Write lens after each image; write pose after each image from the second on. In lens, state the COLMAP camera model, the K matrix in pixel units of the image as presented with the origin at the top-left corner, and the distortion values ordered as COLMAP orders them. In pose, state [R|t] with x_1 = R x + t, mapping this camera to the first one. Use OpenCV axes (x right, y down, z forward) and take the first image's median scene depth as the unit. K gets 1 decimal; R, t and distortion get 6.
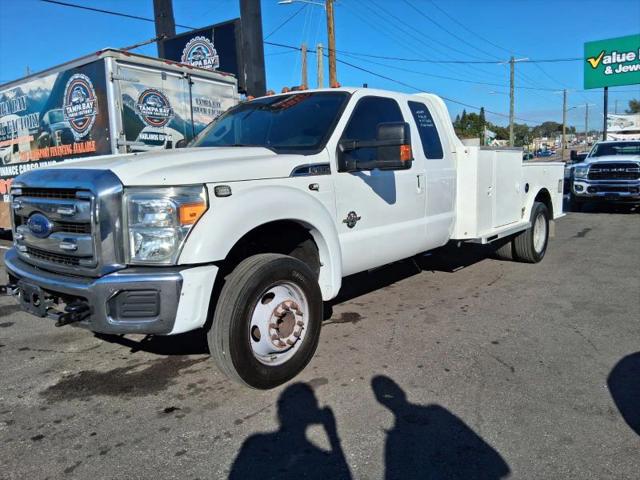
lens RADIAL K [[489.0, 0, 320.9], [0, 489.0, 230.4], [0, 0, 1]] dist [0.041321, -0.074260]
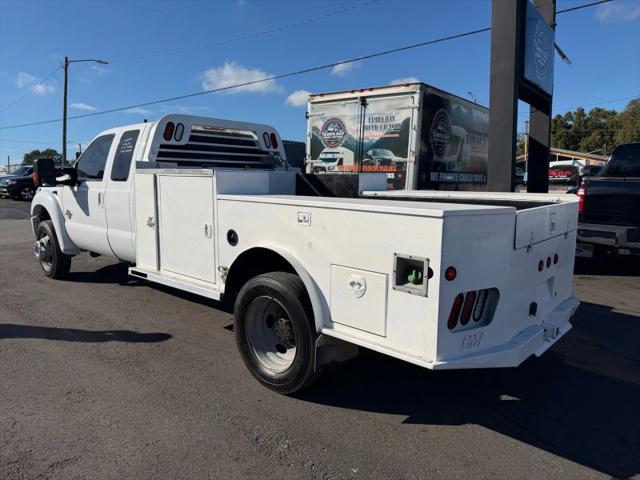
lens RADIAL K [[454.5, 0, 315.9], [0, 454.5, 241.5], [0, 0, 1]] dist [0.034449, -0.043759]
pose [[-0.057206, 0.164703, -0.984683, 0.891389], [-0.128238, 0.976916, 0.170853, -0.173199], [0.990092, 0.136047, -0.034764, 1.057222]]
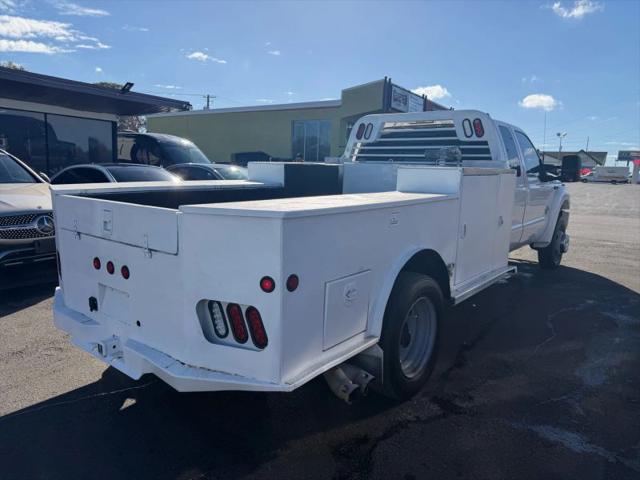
lens RADIAL K [[454.5, 0, 320.6], [0, 454.5, 242.4], [0, 0, 1]] dist [0.034449, -0.043759]
pose [[-0.999887, 0.004479, 0.014368, 0.247868], [0.008485, 0.956269, 0.292364, -0.239908], [-0.012430, 0.292453, -0.956199, 1.638522]]
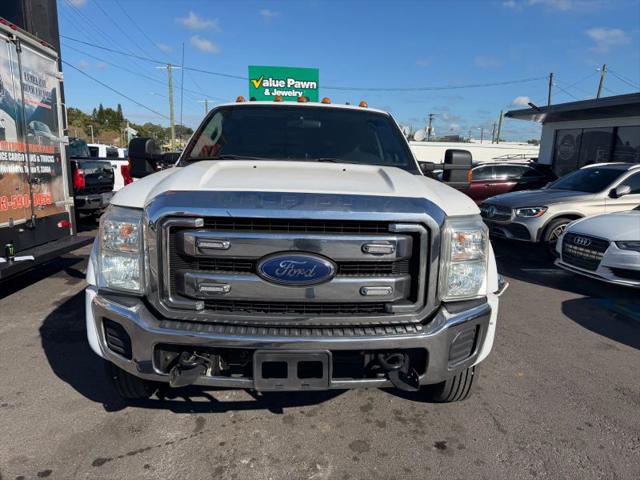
lens RADIAL K [[454.5, 0, 319.1], [0, 454.5, 235.4], [0, 0, 1]] dist [0.034449, -0.043759]
pose [[0.741257, -0.059091, 0.668615, -0.443112], [0.039613, 0.998232, 0.044305, -0.039848], [-0.670051, -0.006355, 0.742288, 0.208683]]
